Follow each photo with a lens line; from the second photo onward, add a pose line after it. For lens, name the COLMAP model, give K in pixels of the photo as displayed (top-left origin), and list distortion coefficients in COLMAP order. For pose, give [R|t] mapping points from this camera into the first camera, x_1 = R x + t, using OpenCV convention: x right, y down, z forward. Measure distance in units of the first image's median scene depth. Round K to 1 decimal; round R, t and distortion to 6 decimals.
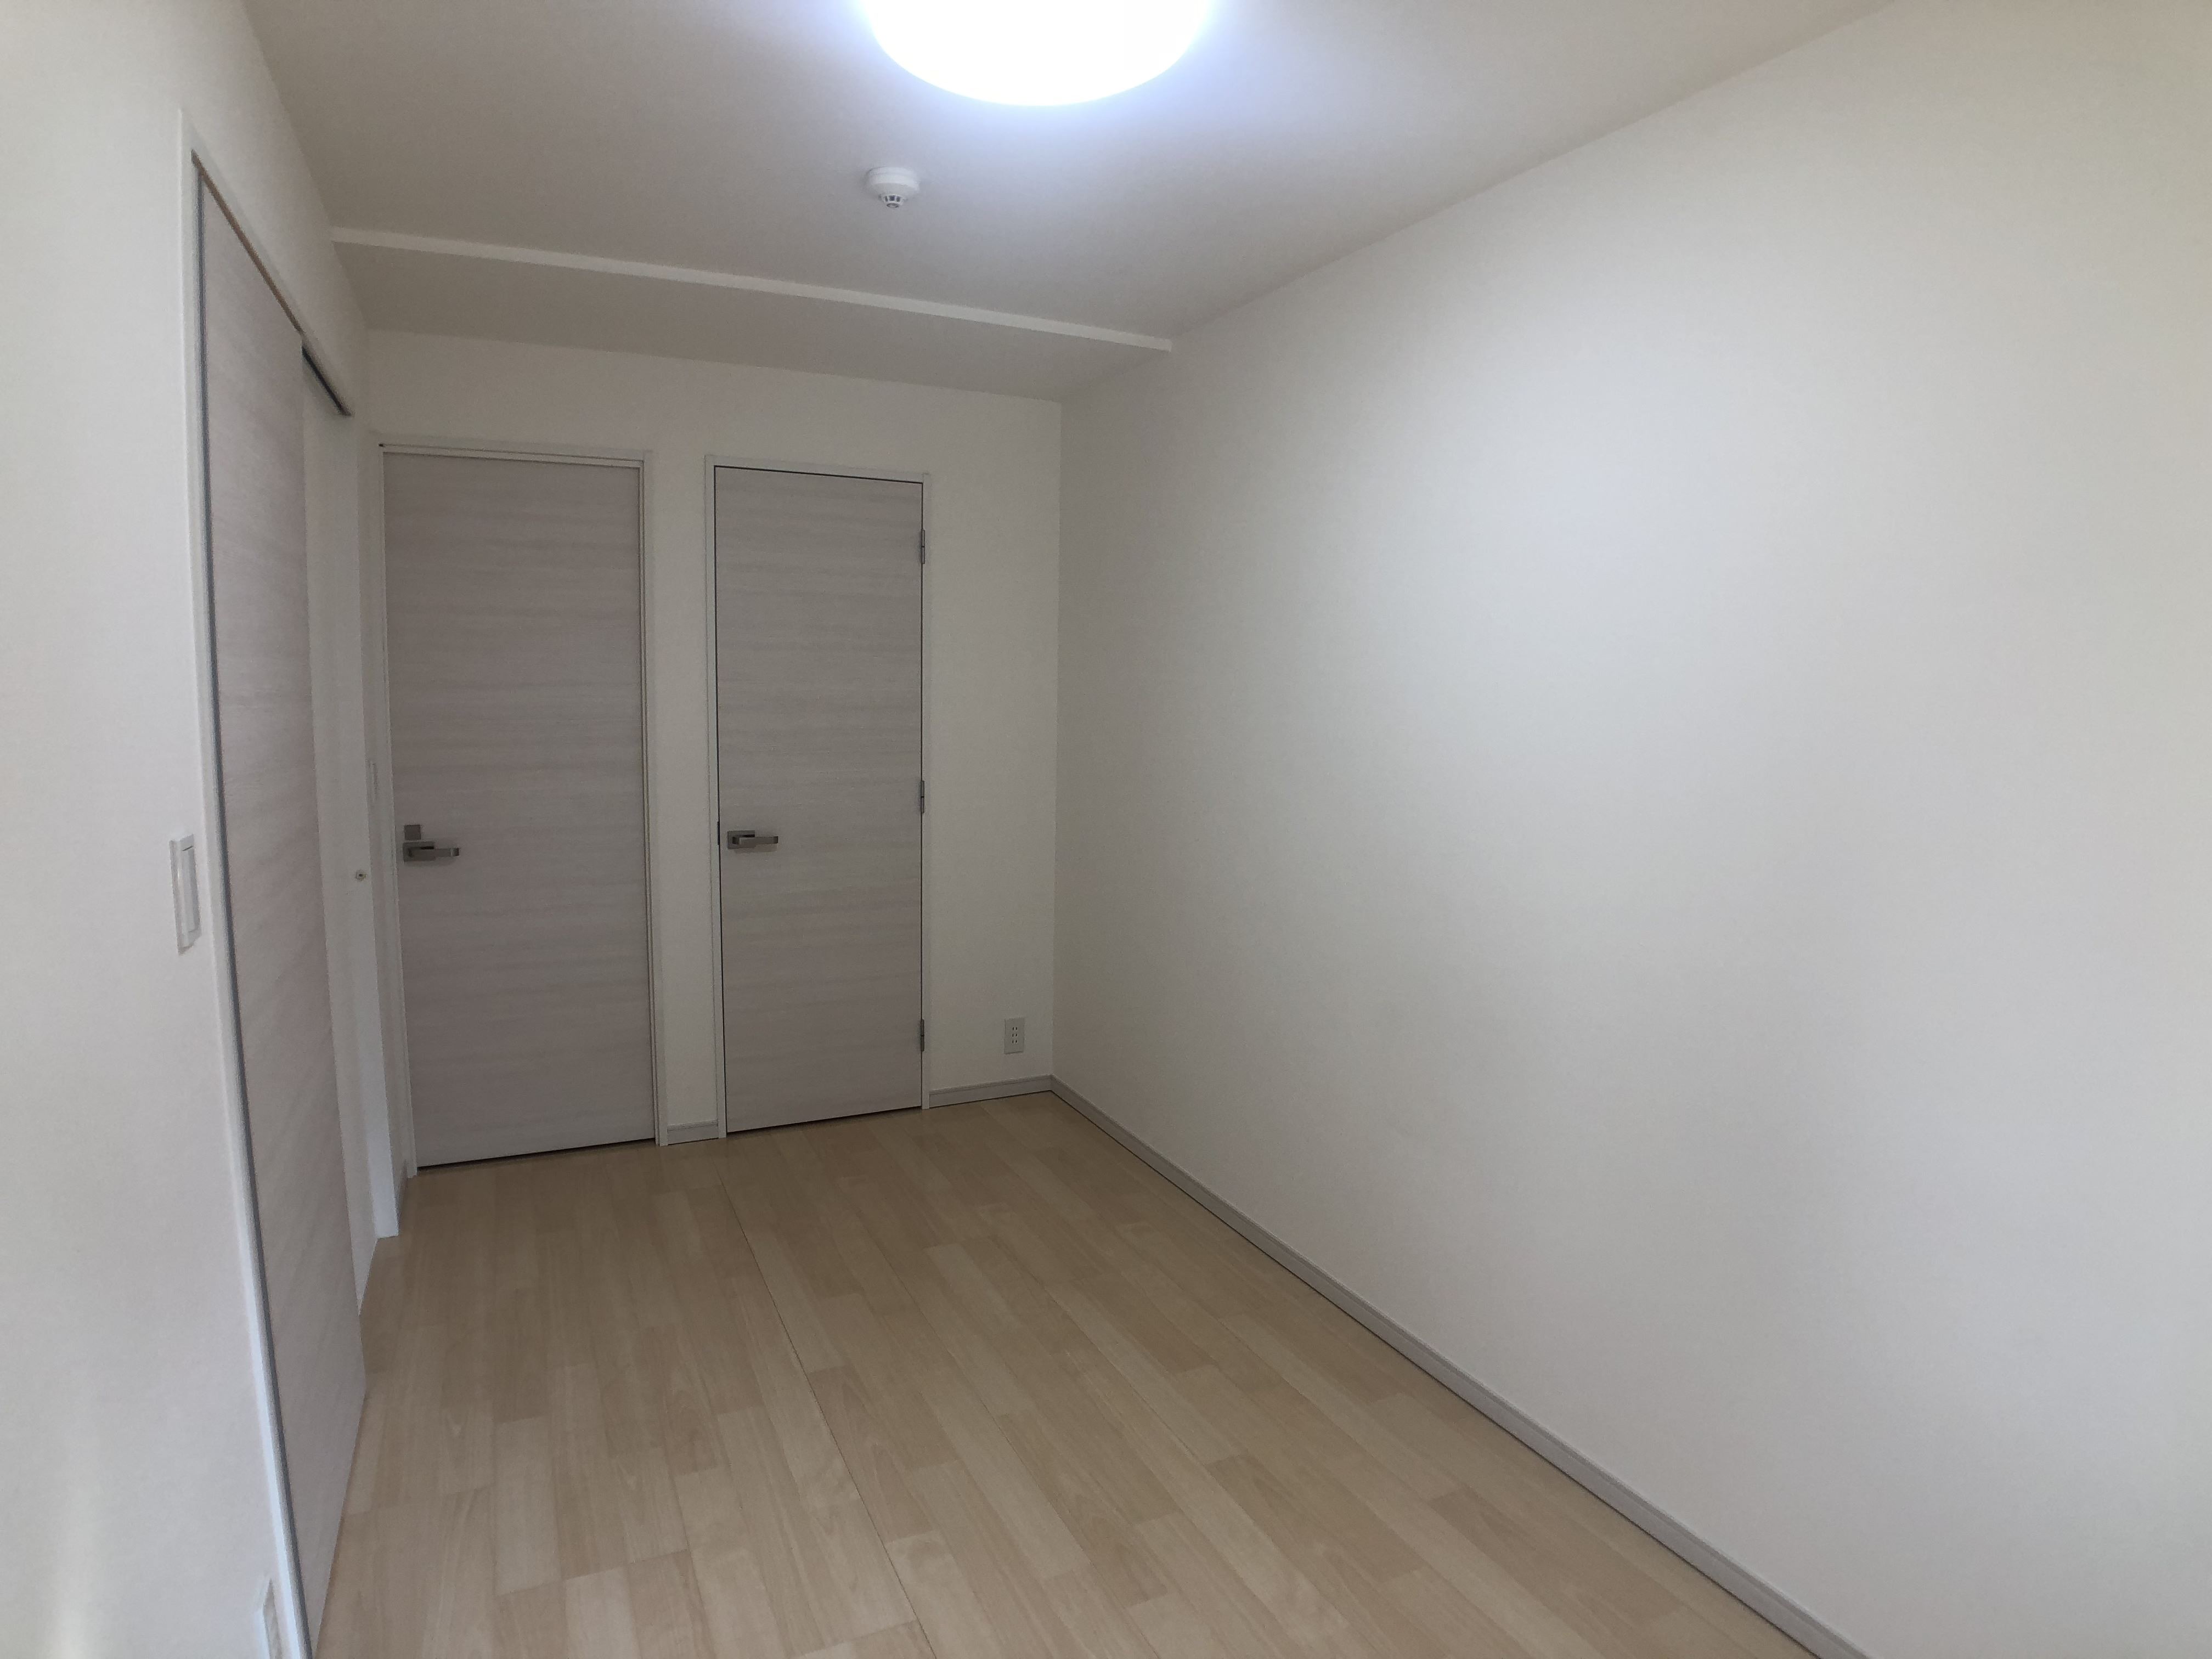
lens RADIAL K [[1238.5, 0, 1106.0], [0, 1238.5, 829.5], [0, 0, 1]] dist [-0.030609, -0.029729]
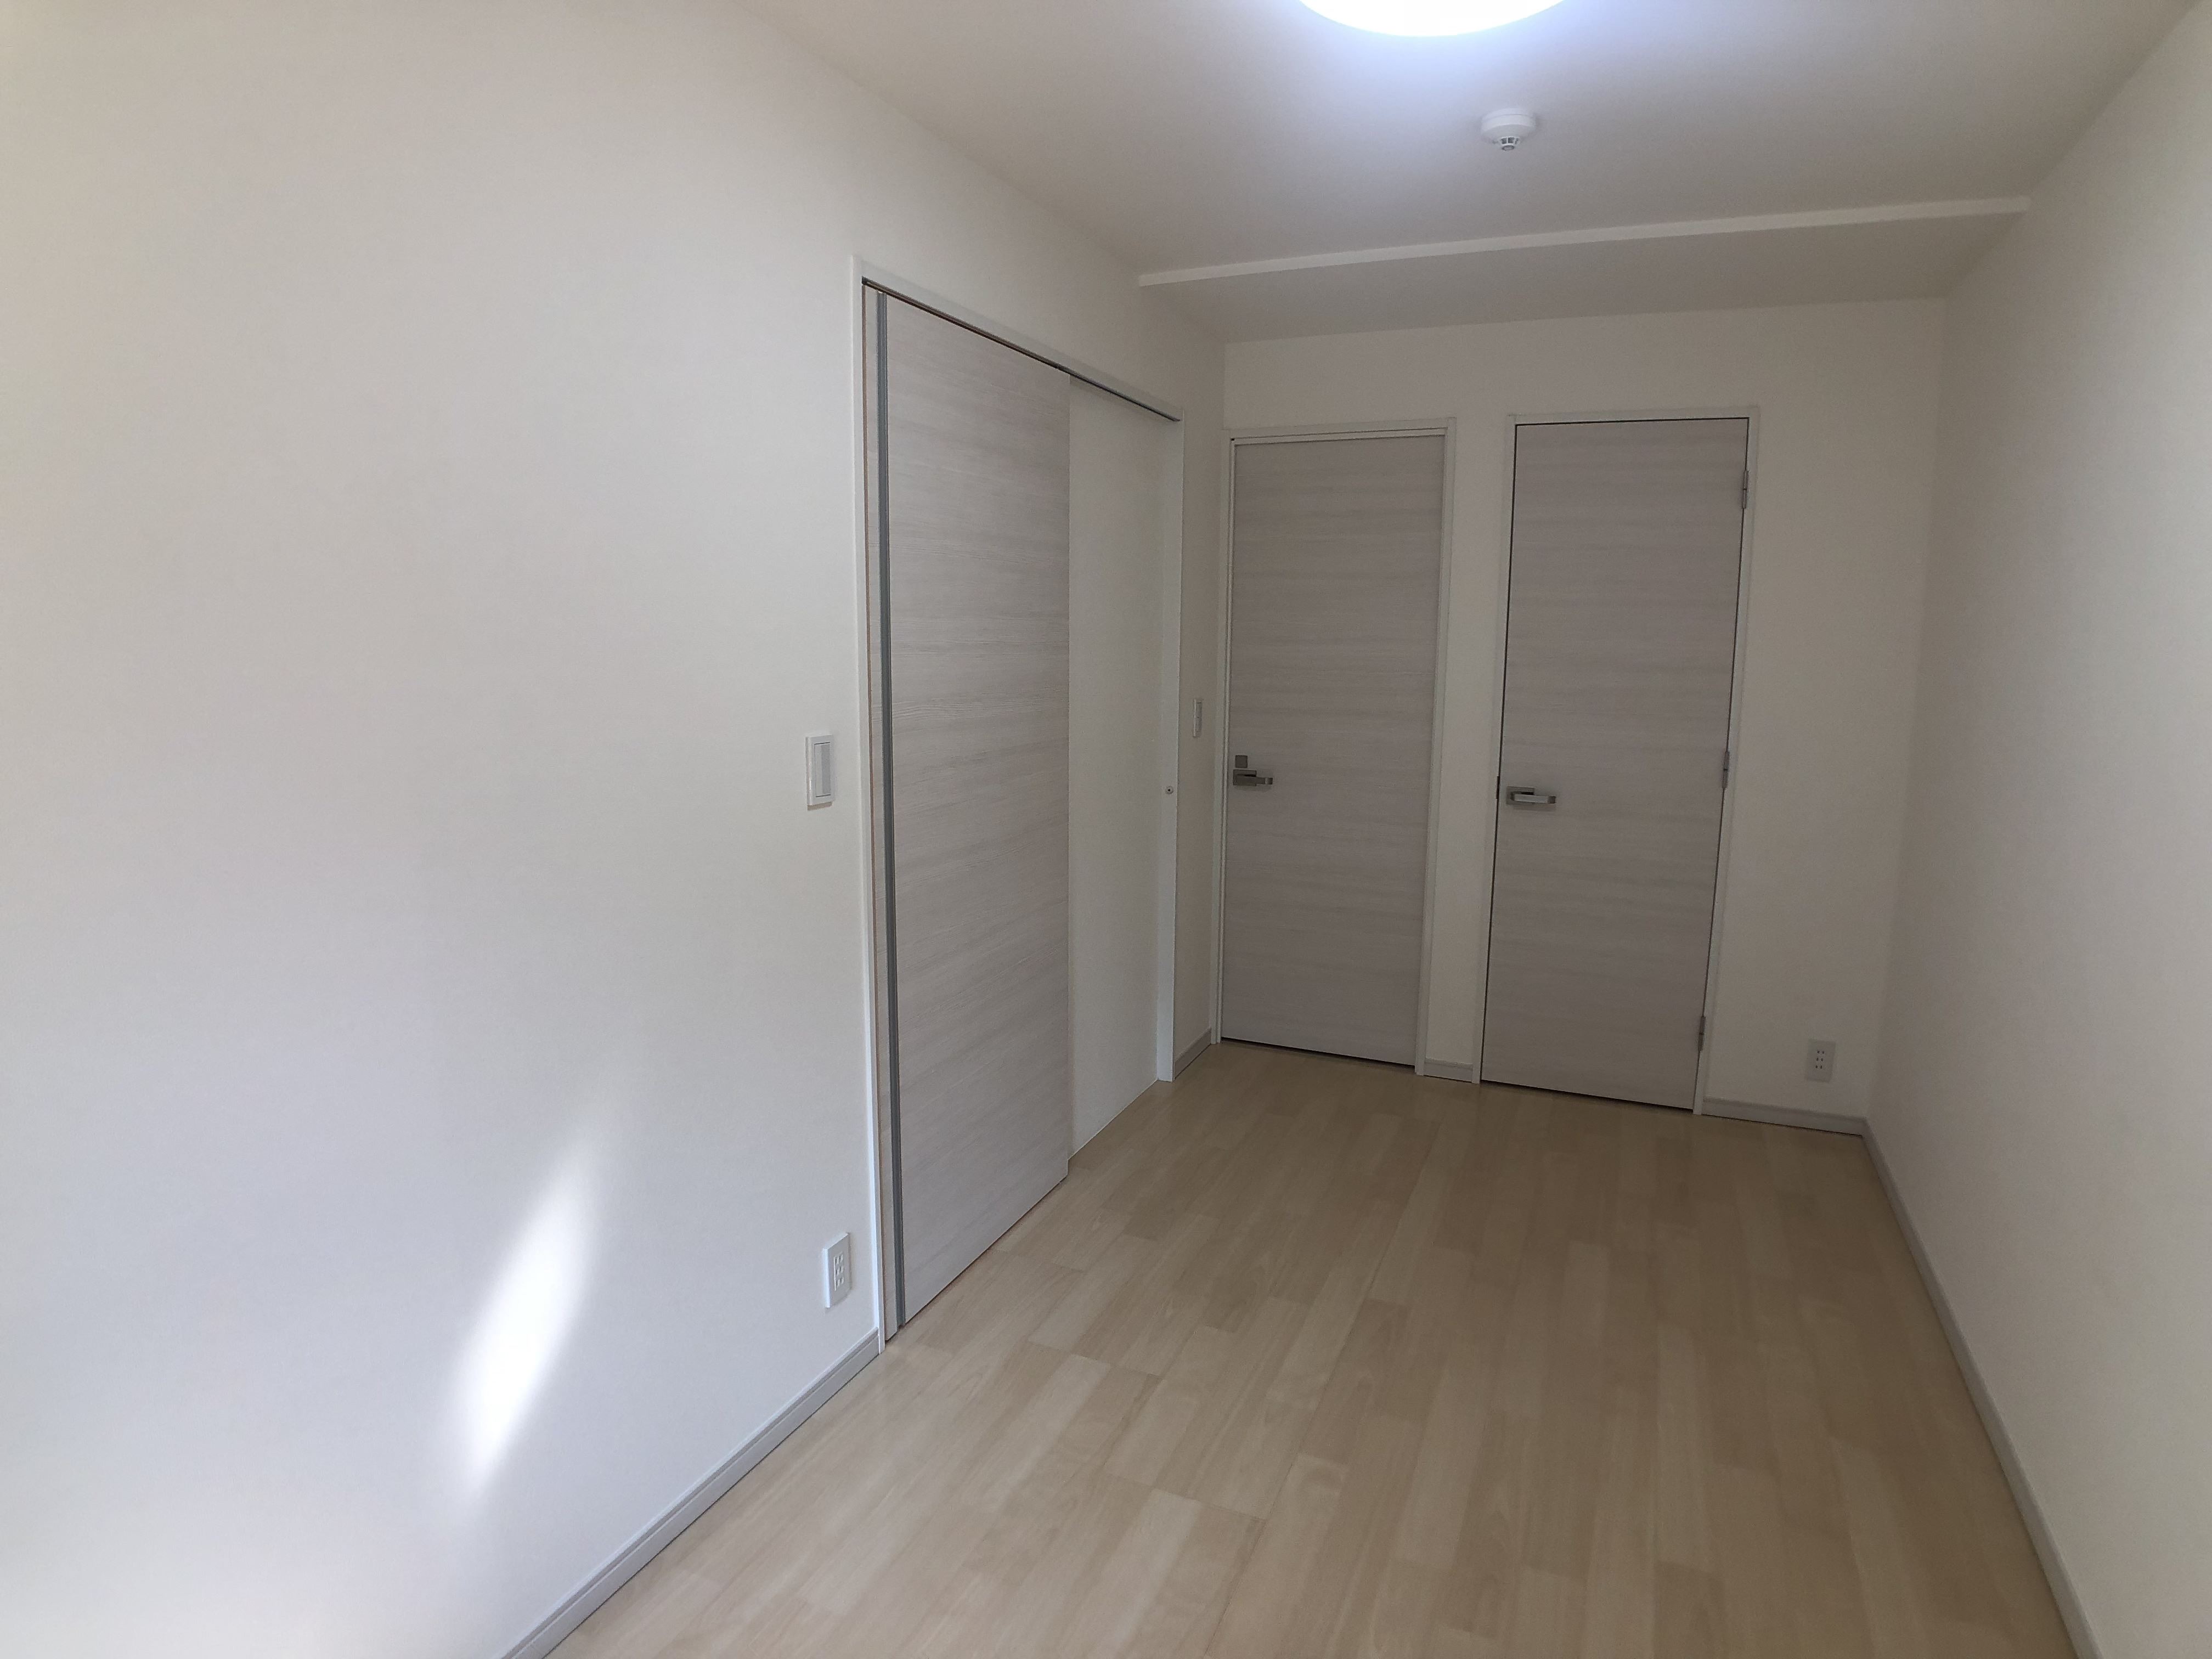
lens RADIAL K [[1245.9, 0, 1106.5], [0, 1245.9, 819.1], [0, 0, 1]] dist [-0.049537, 0.000309]
pose [[0.654205, 0.111931, -0.747989, 0.258886], [-0.091399, 0.993440, 0.068722, -0.012961], [0.750774, 0.023407, 0.660144, 0.088817]]
